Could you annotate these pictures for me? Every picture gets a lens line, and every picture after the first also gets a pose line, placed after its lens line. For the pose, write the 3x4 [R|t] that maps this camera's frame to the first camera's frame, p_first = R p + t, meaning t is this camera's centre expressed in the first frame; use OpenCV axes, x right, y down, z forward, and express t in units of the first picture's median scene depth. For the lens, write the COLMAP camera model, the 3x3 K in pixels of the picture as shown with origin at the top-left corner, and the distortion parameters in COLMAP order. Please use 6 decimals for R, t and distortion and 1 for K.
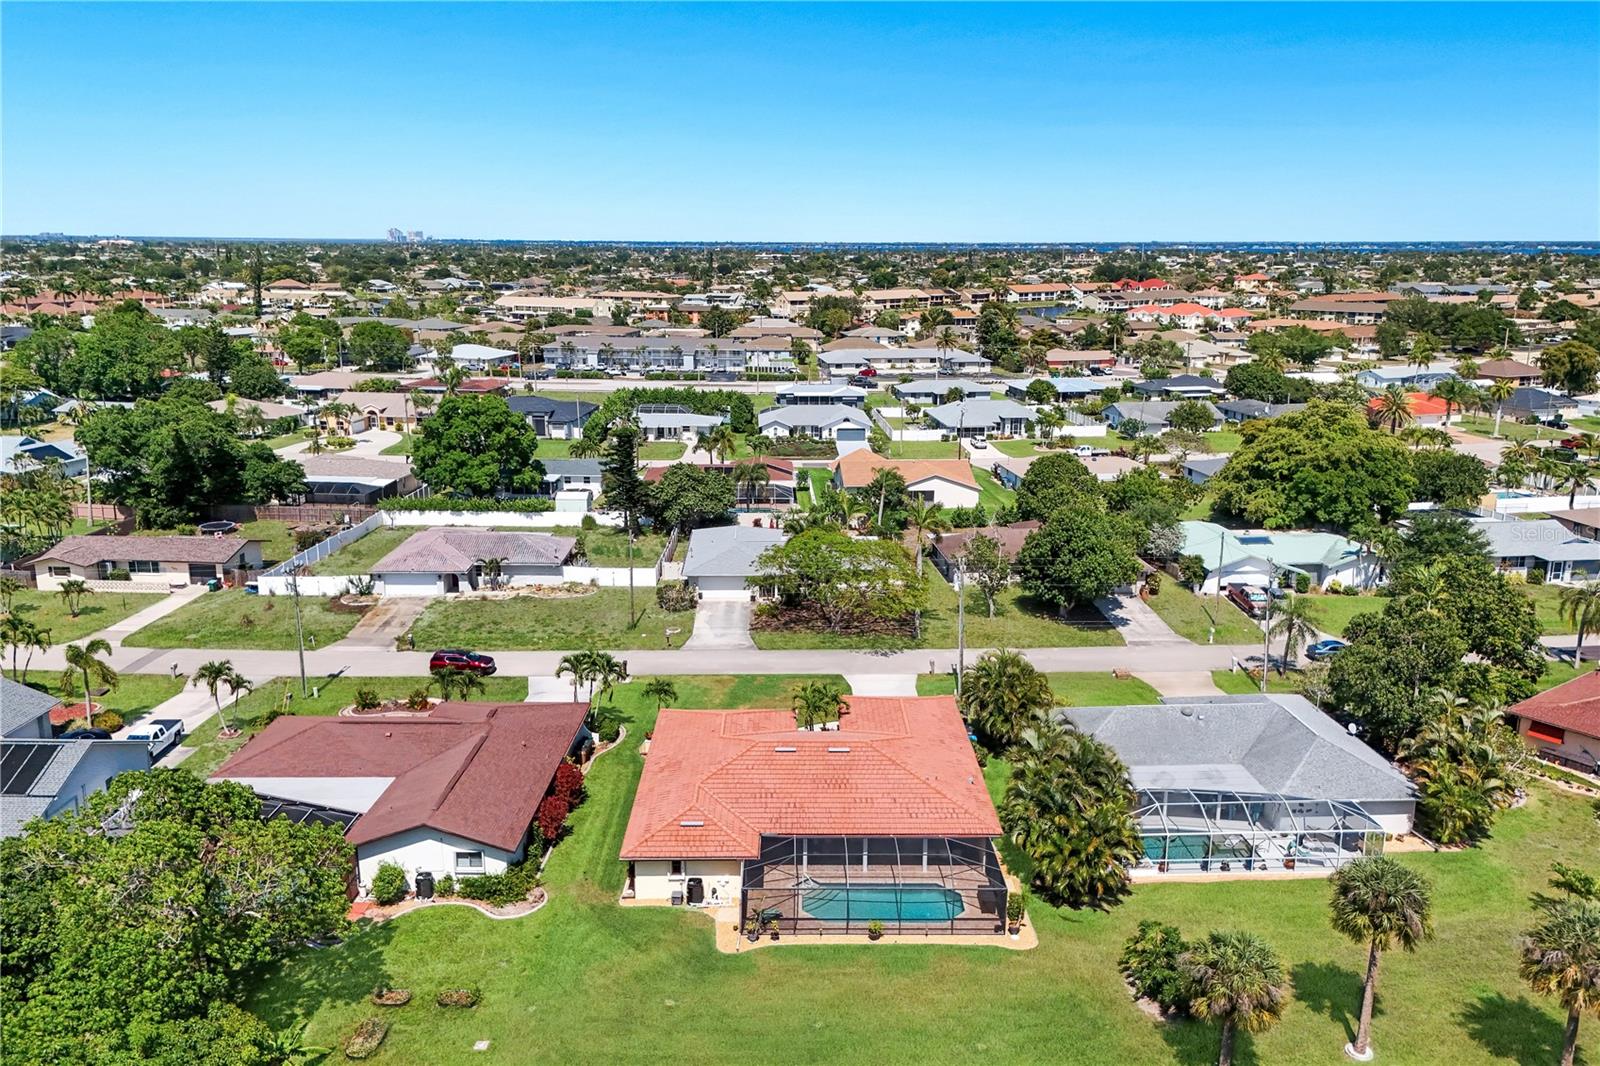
lens RADIAL K [[1141.2, 0, 796.3], [0, 1141.2, 571.1], [0, 0, 1]] dist [0.083620, -0.088746]
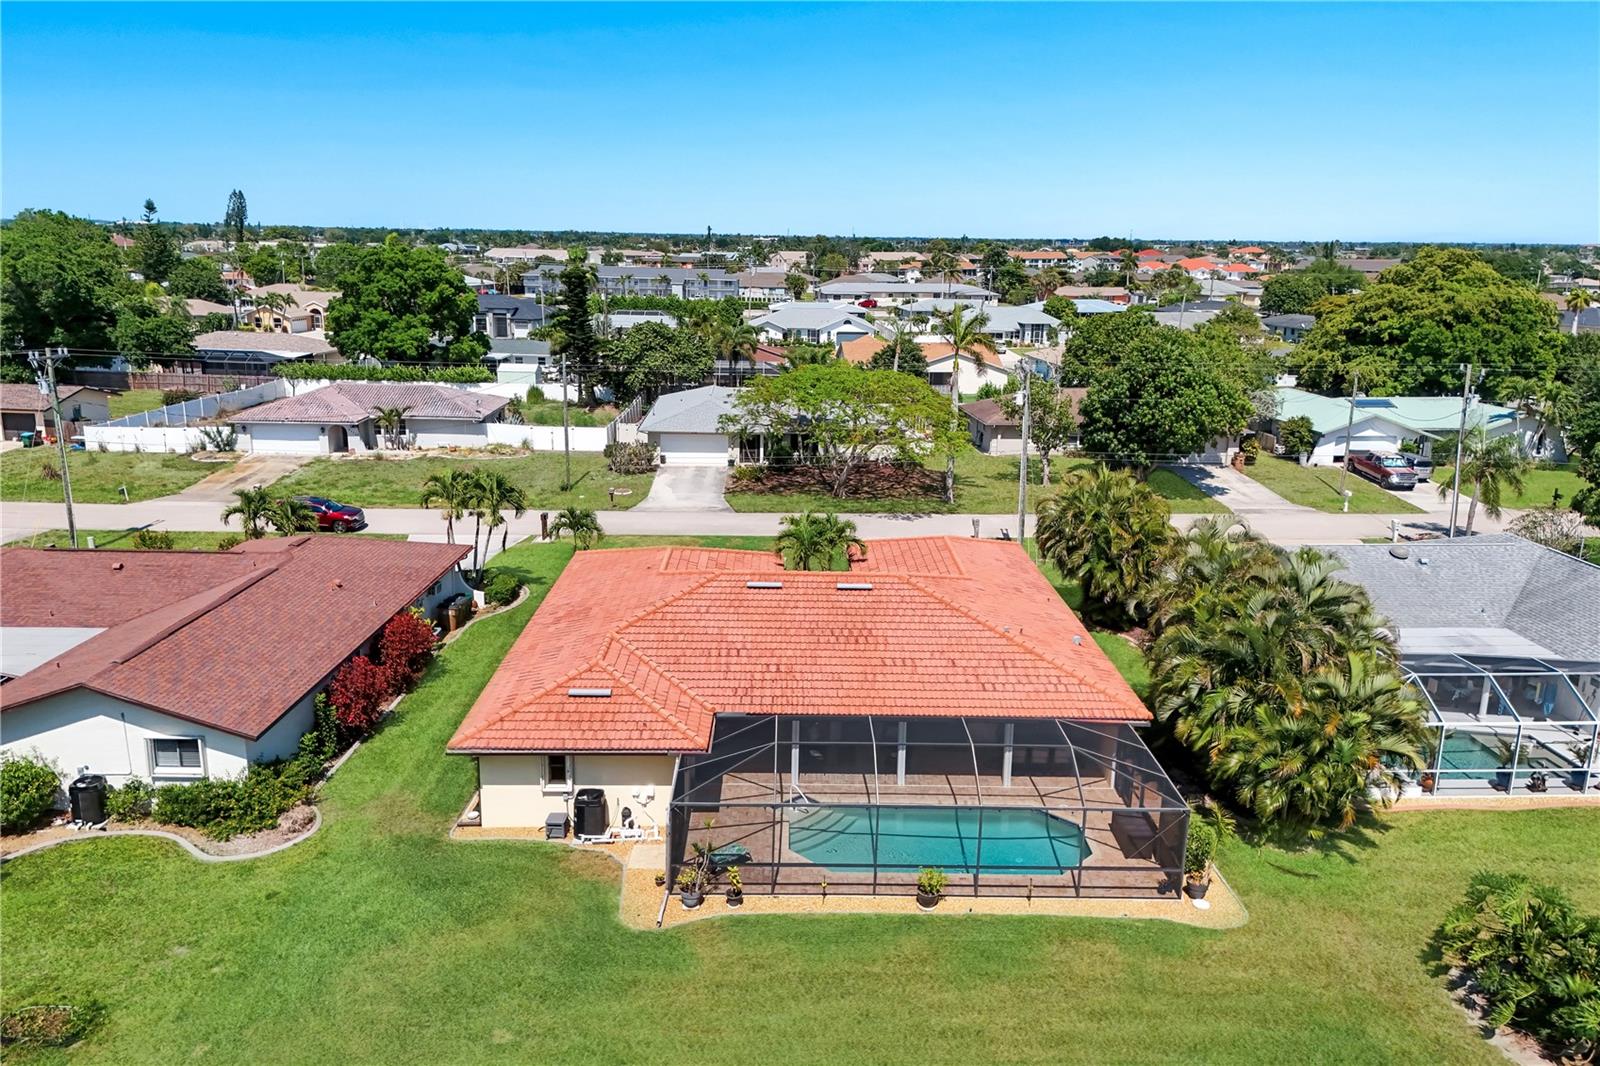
lens RADIAL K [[1167.6, 0, 800.0], [0, 1167.6, 533.0], [0, 0, 1]] dist [0.042764, -0.003022]
pose [[0.999885, 0.012113, 0.009154, 0.001908], [-0.012130, 0.999925, 0.001828, 0.077188], [-0.009131, -0.001939, 0.999956, 0.239339]]
